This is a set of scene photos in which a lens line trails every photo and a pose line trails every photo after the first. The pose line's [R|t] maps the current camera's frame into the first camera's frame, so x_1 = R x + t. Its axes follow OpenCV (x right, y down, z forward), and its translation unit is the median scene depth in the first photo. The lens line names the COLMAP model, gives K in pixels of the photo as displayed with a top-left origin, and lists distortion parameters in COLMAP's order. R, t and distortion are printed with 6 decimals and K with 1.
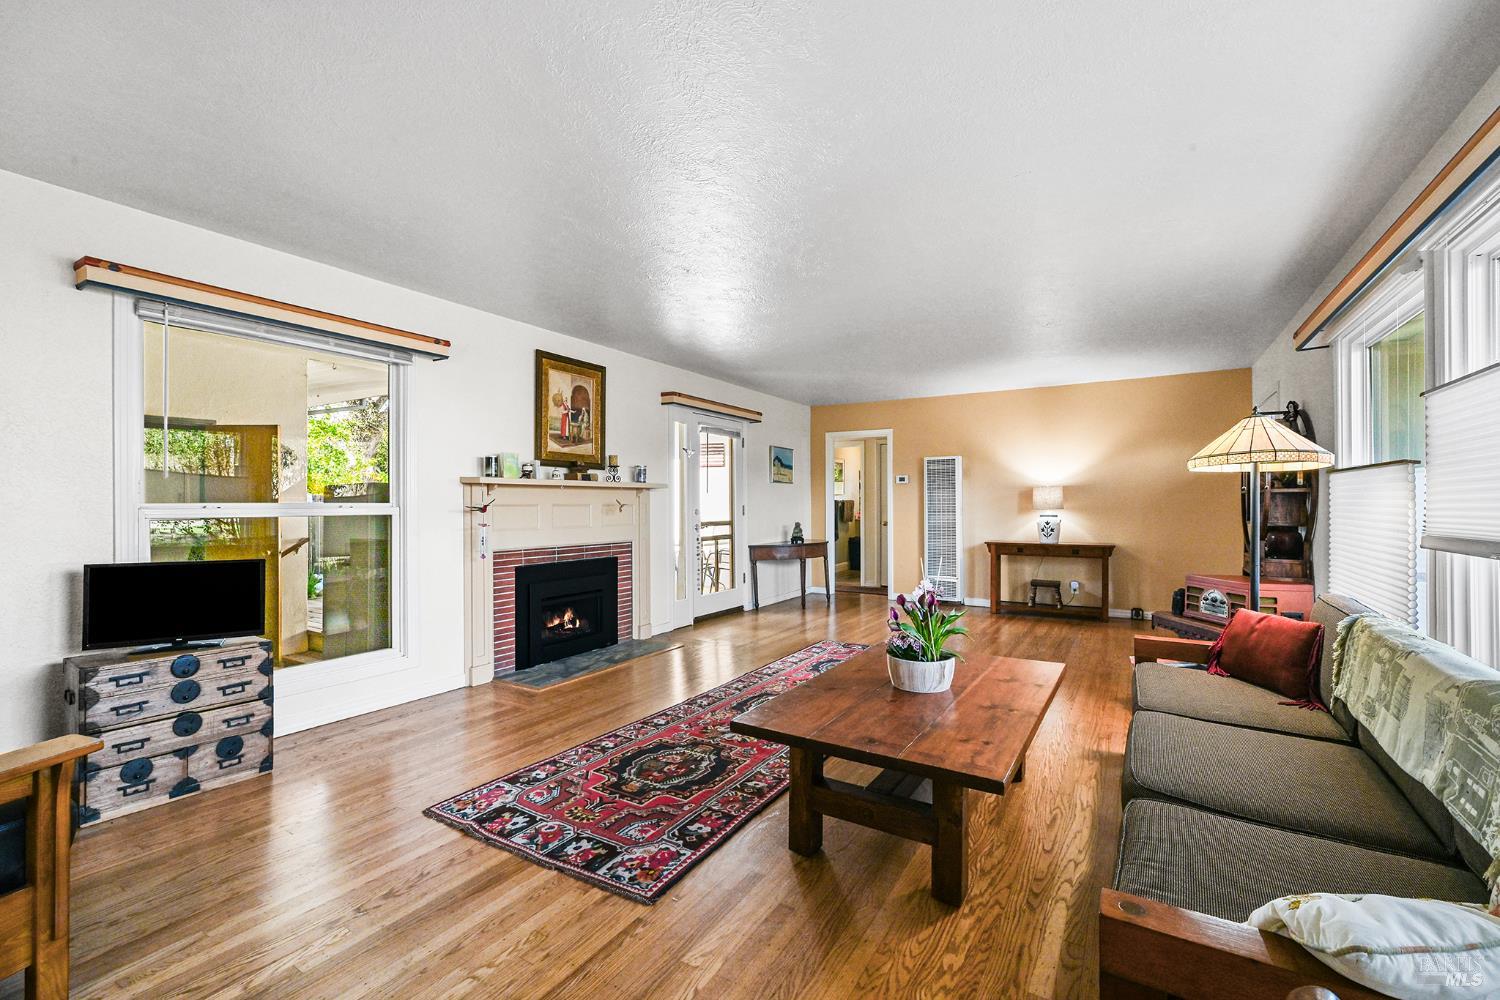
lens RADIAL K [[632.6, 0, 742.4], [0, 632.6, 504.9], [0, 0, 1]] dist [-0.002642, 0.000219]
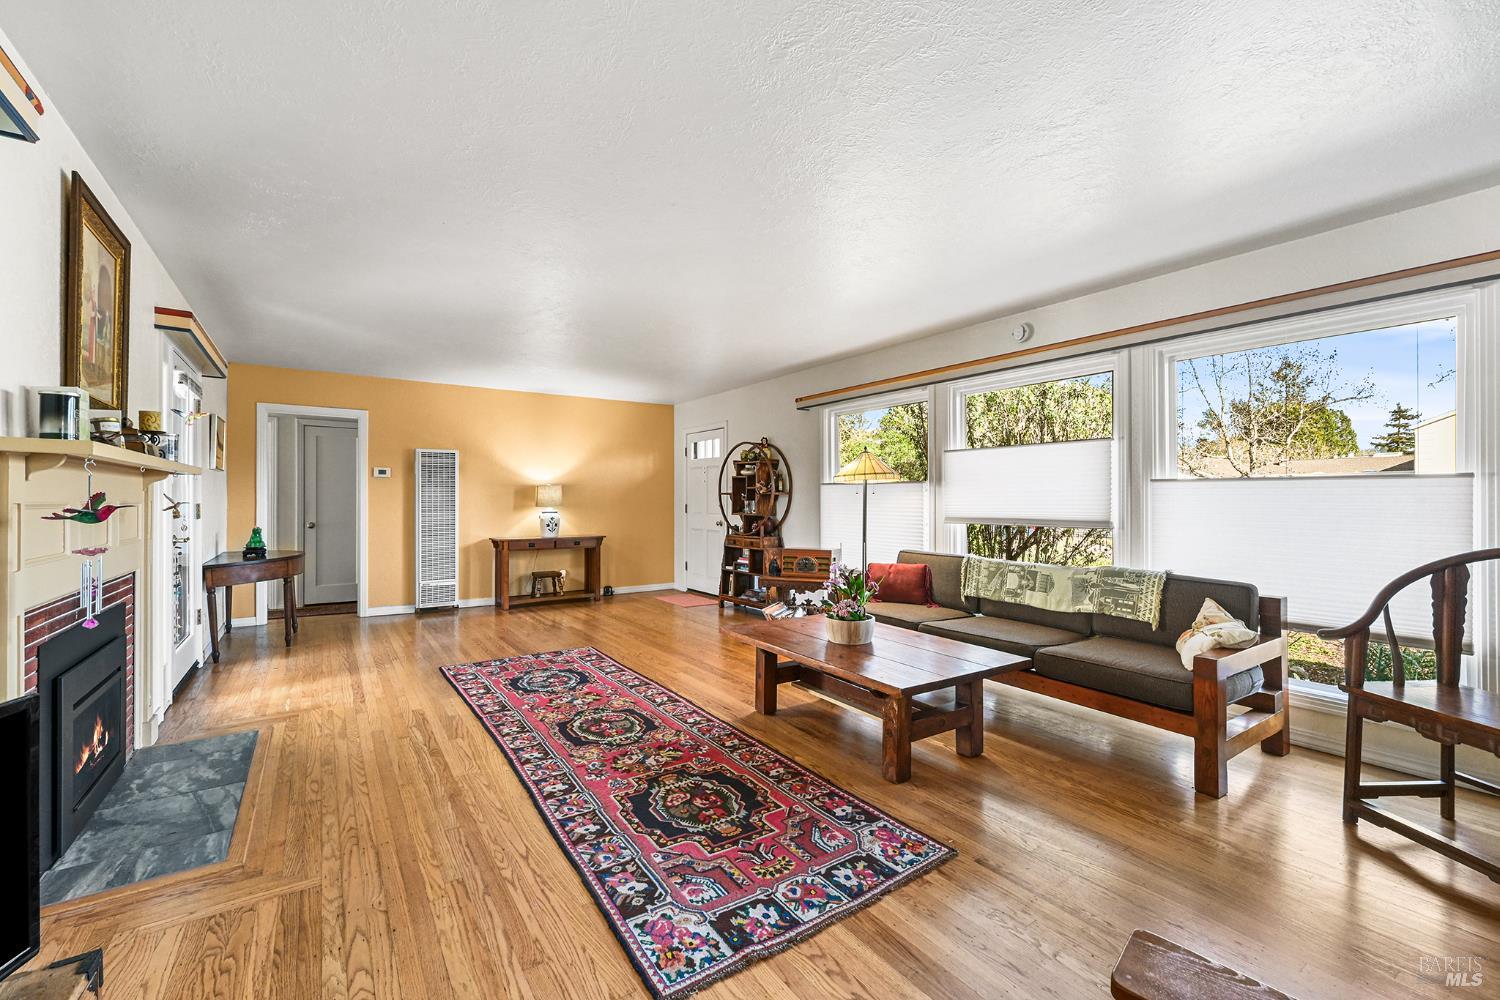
lens RADIAL K [[632.6, 0, 744.1], [0, 632.6, 501.3], [0, 0, 1]] dist [-0.002642, 0.000219]
pose [[0.408148, -0.001341, 0.912915, -0.623496], [0.001189, 0.999999, 0.000938, -0.003545], [-0.912915, 0.000703, 0.408149, 0.408420]]
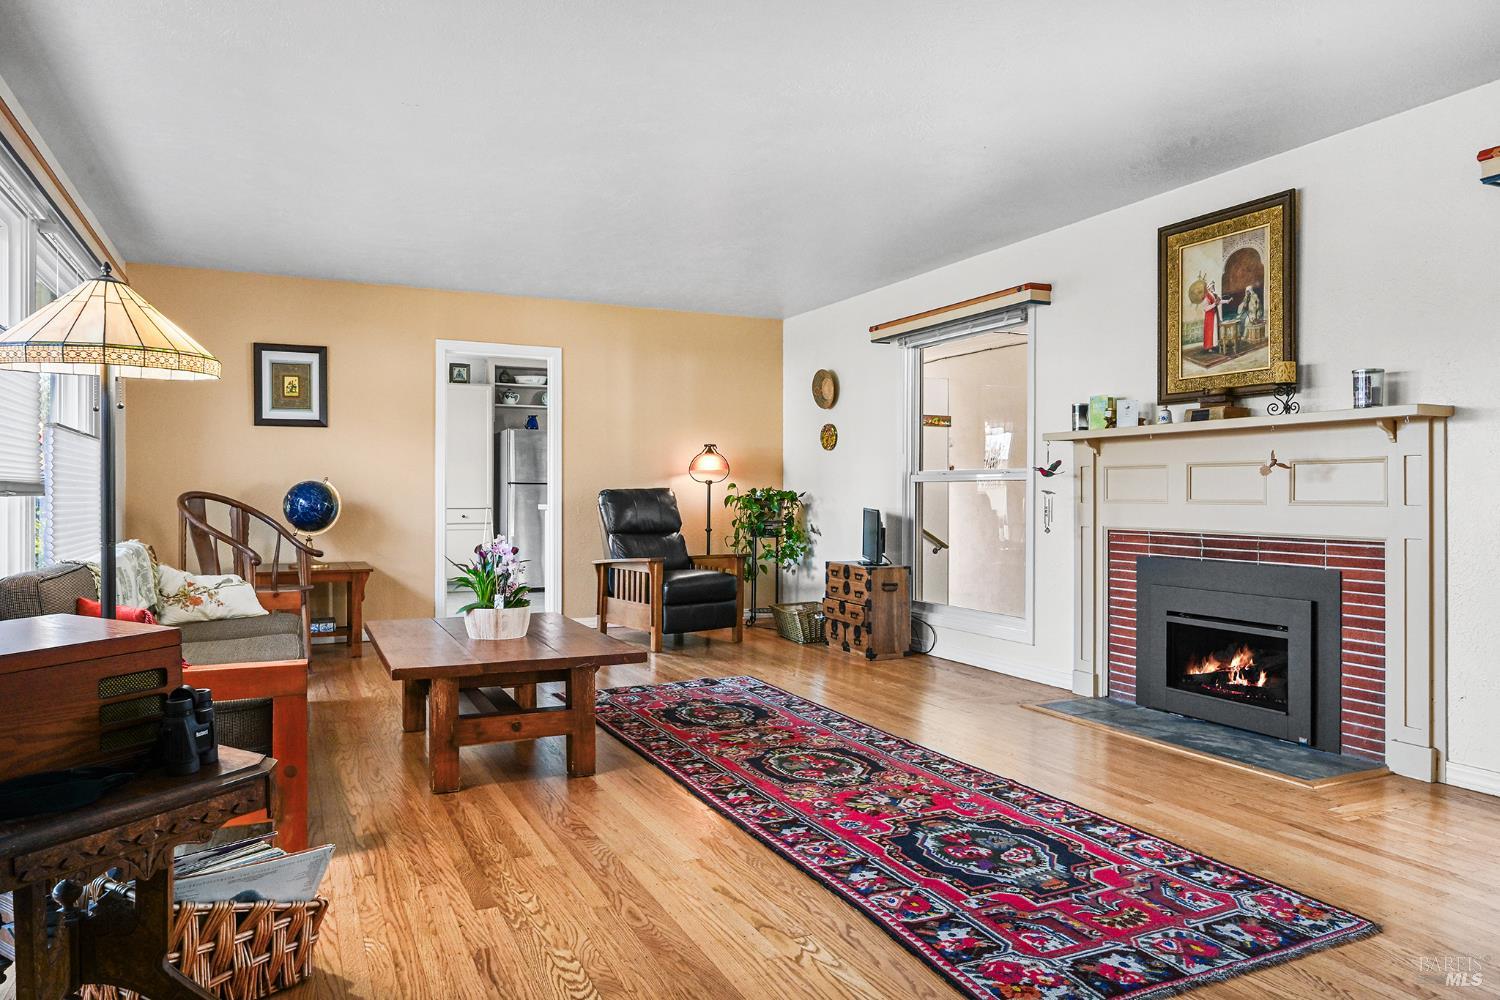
lens RADIAL K [[985.1, 0, 750.7], [0, 985.1, 491.8], [0, 0, 1]] dist [-0.002203, -0.000451]
pose [[-0.529562, -0.000669, -0.848271, 0.871712], [-0.003120, 0.999994, 0.001159, 0.031286], [0.848265, 0.003261, -0.529561, 1.345521]]
